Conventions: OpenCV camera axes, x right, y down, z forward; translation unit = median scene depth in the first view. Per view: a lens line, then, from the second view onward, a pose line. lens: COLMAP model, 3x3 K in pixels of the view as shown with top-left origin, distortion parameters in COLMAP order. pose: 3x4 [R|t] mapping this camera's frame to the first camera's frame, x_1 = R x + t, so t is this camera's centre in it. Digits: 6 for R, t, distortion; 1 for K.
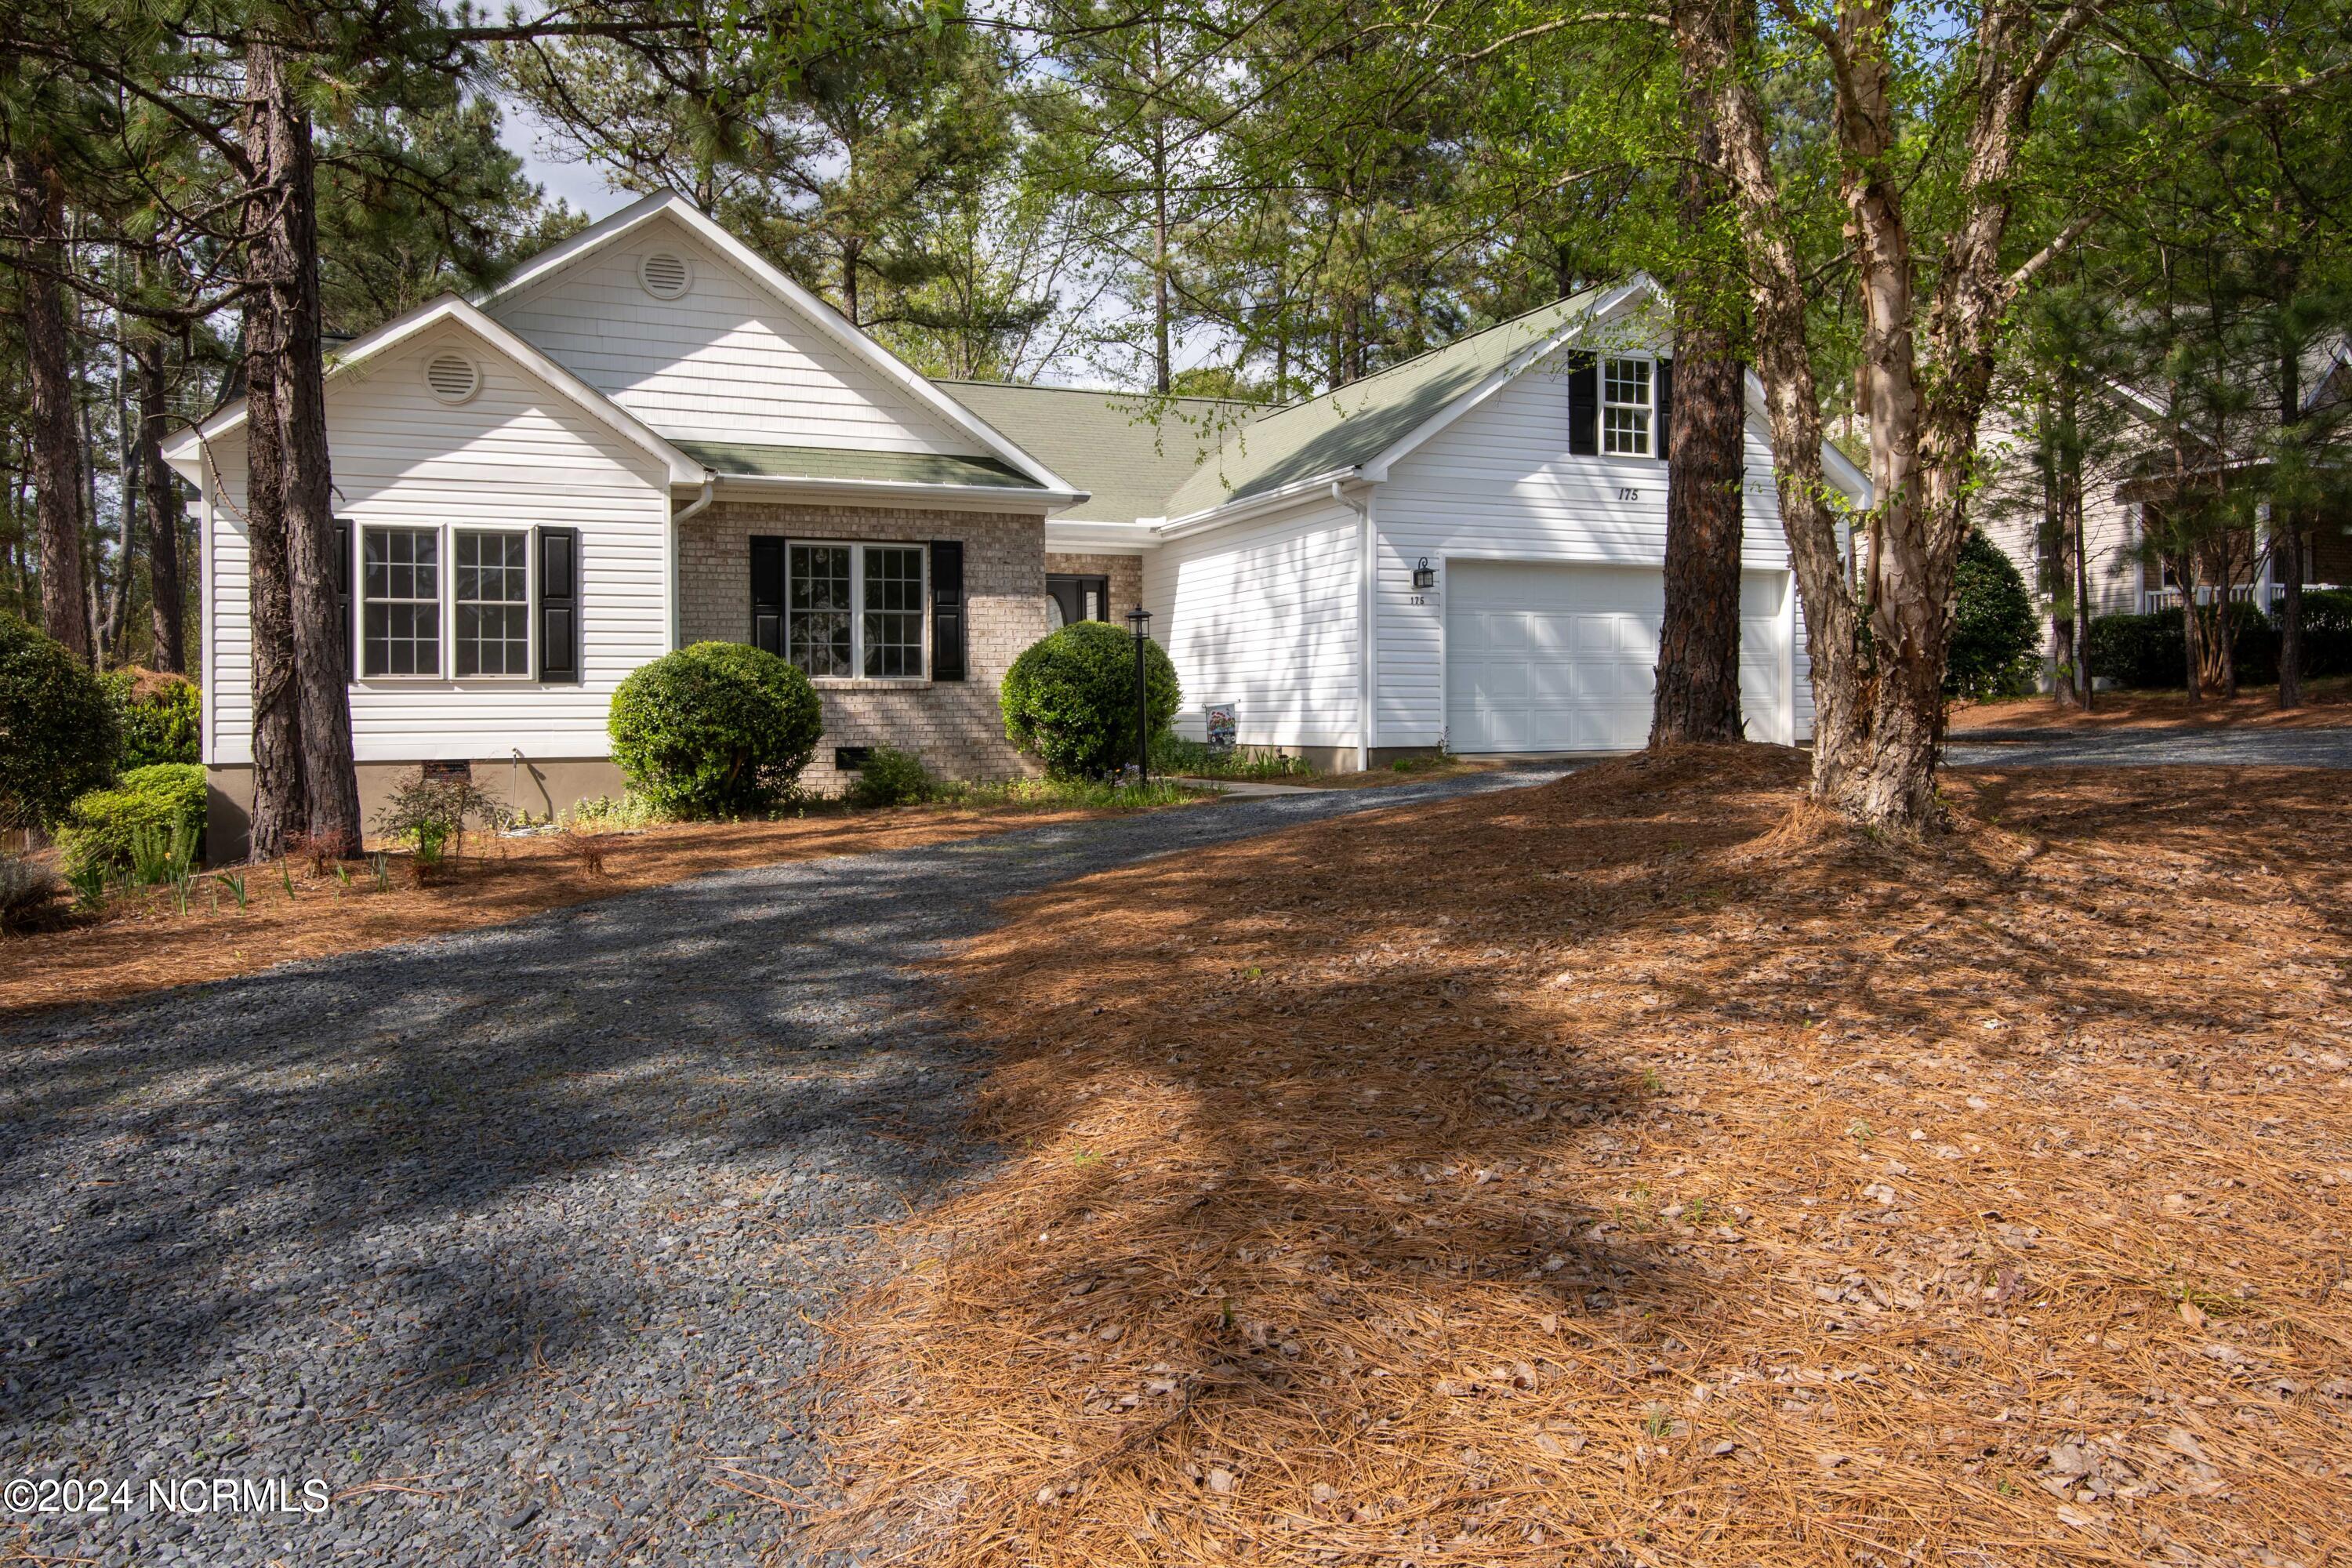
lens RADIAL K [[1568.6, 0, 1175.3], [0, 1568.6, 776.7], [0, 0, 1]] dist [-0.008956, 0.000528]
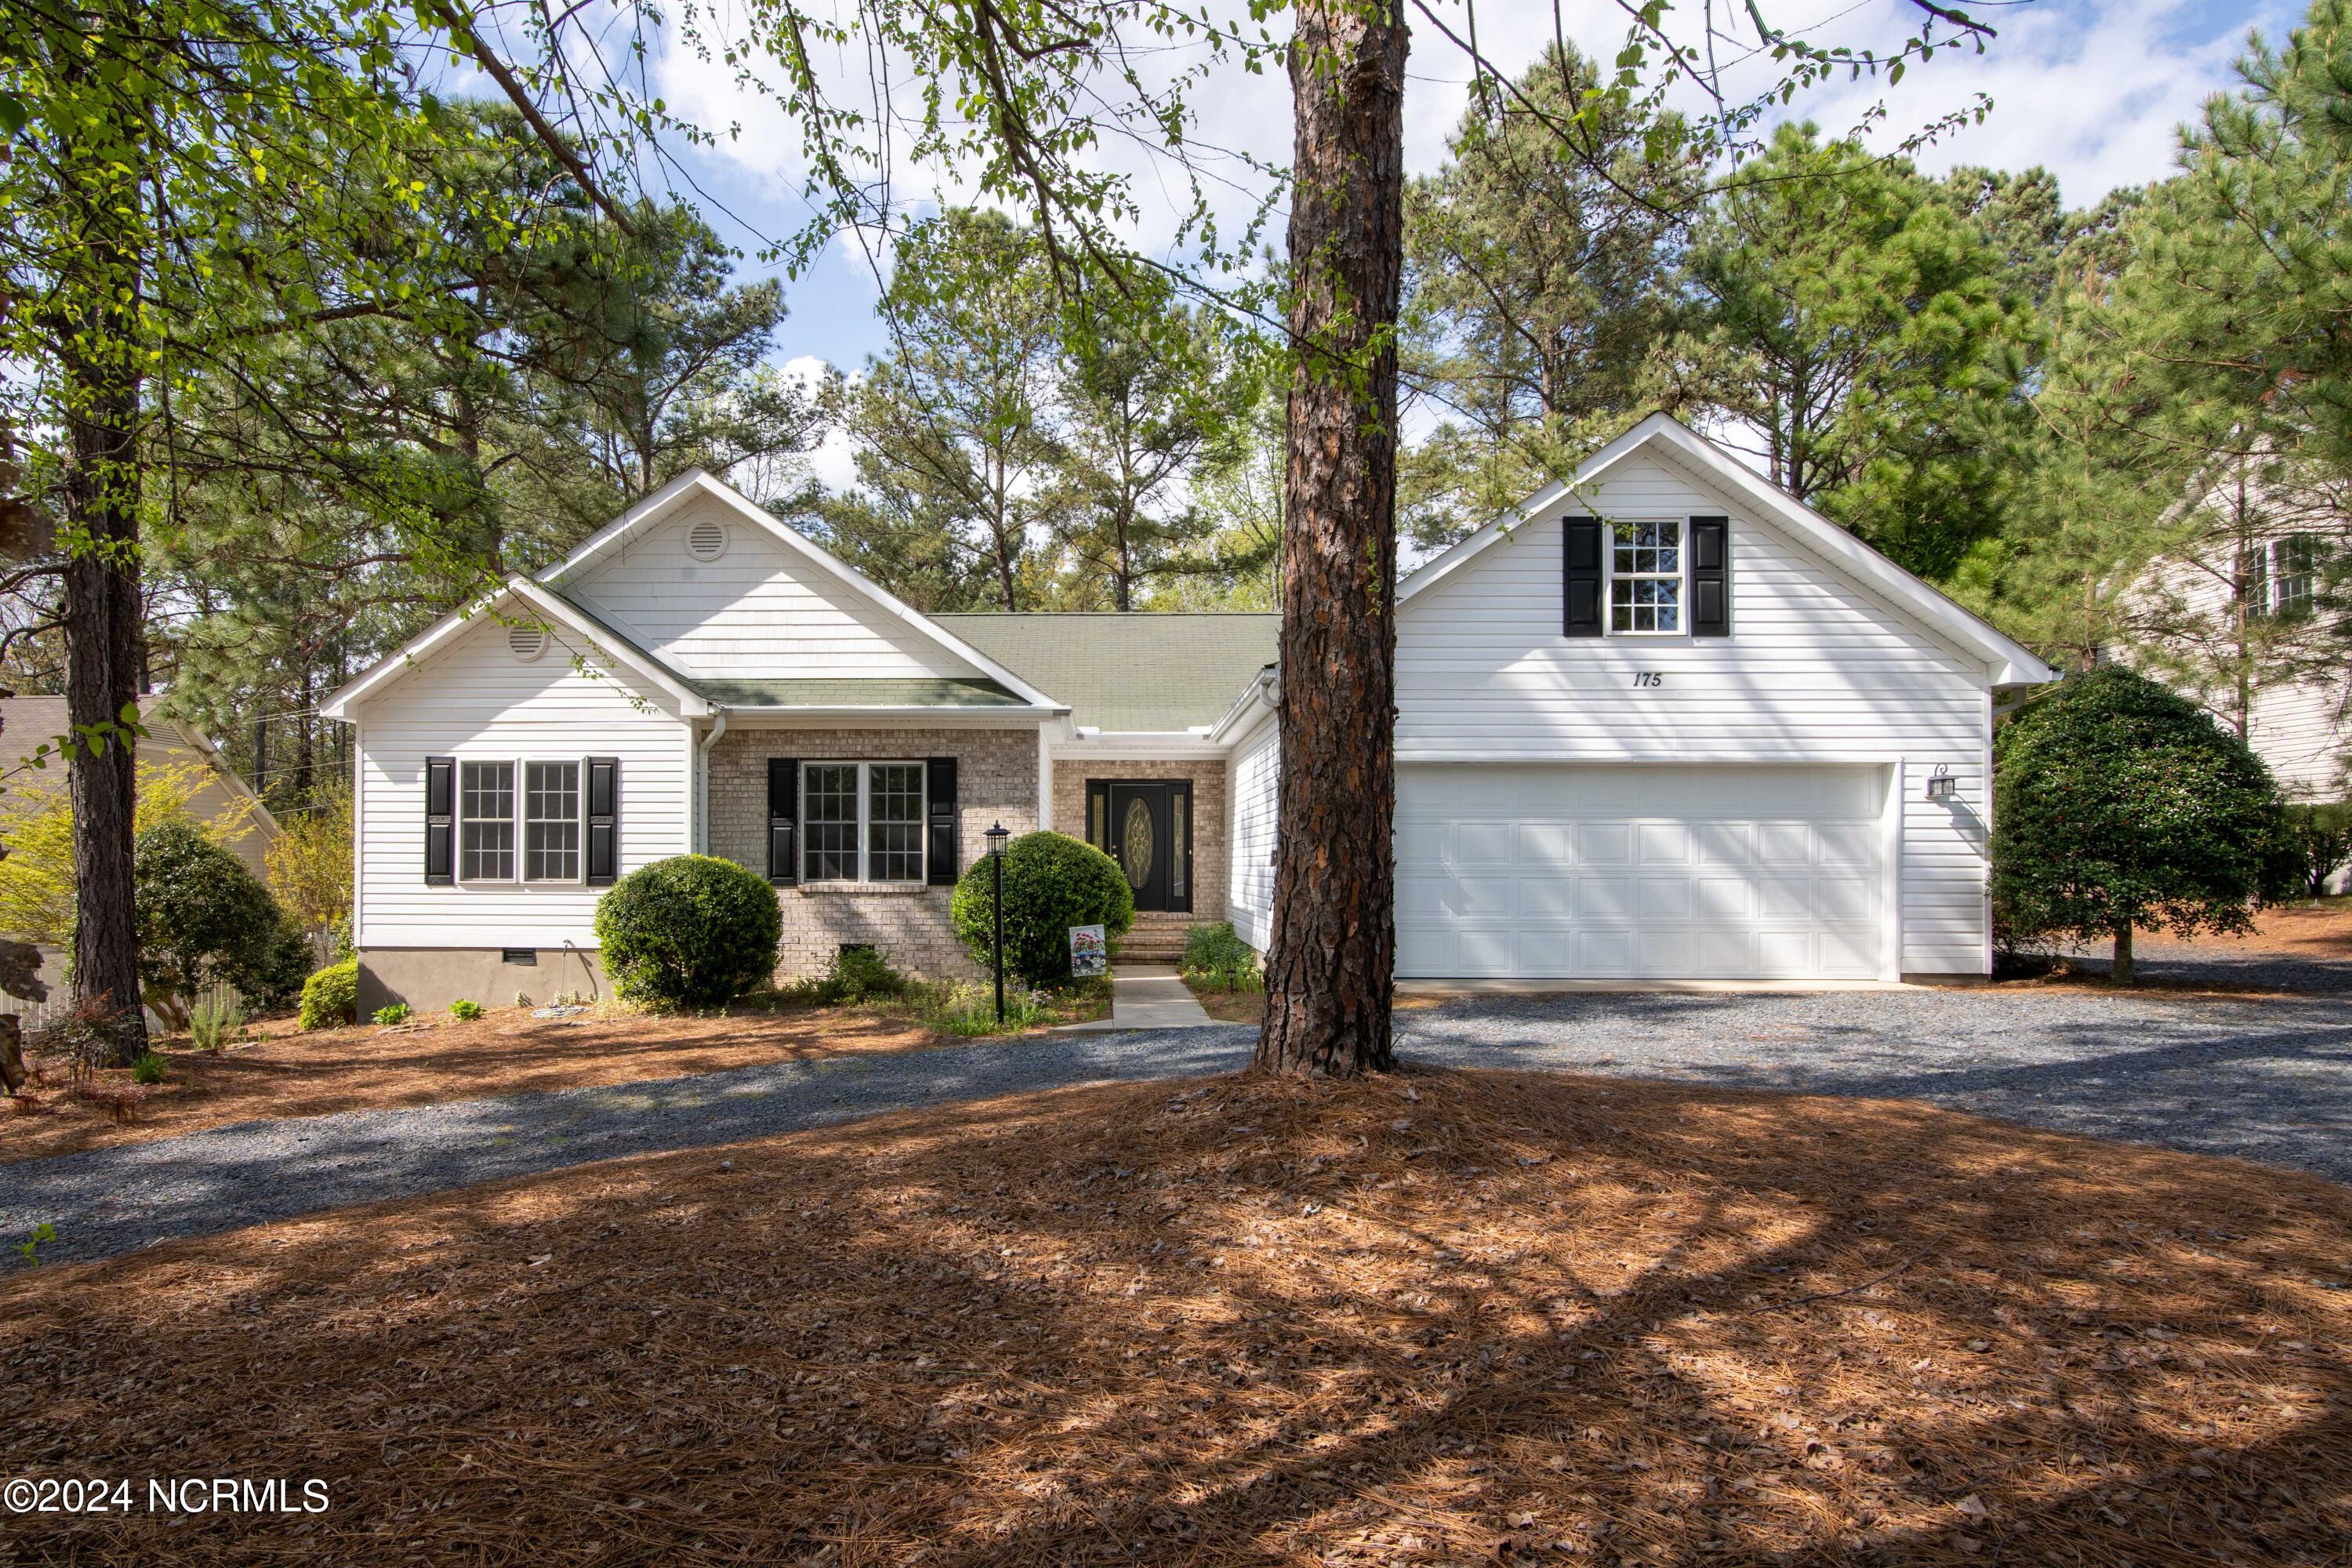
lens RADIAL K [[1087.2, 0, 1179.1], [0, 1087.2, 878.1], [0, 0, 1]] dist [-0.004807, -0.000156]
pose [[0.911088, 0.019543, -0.411749, 0.332775], [-0.027384, 0.999538, -0.013151, -0.063399], [0.411302, 0.023256, 0.911202, 0.396977]]
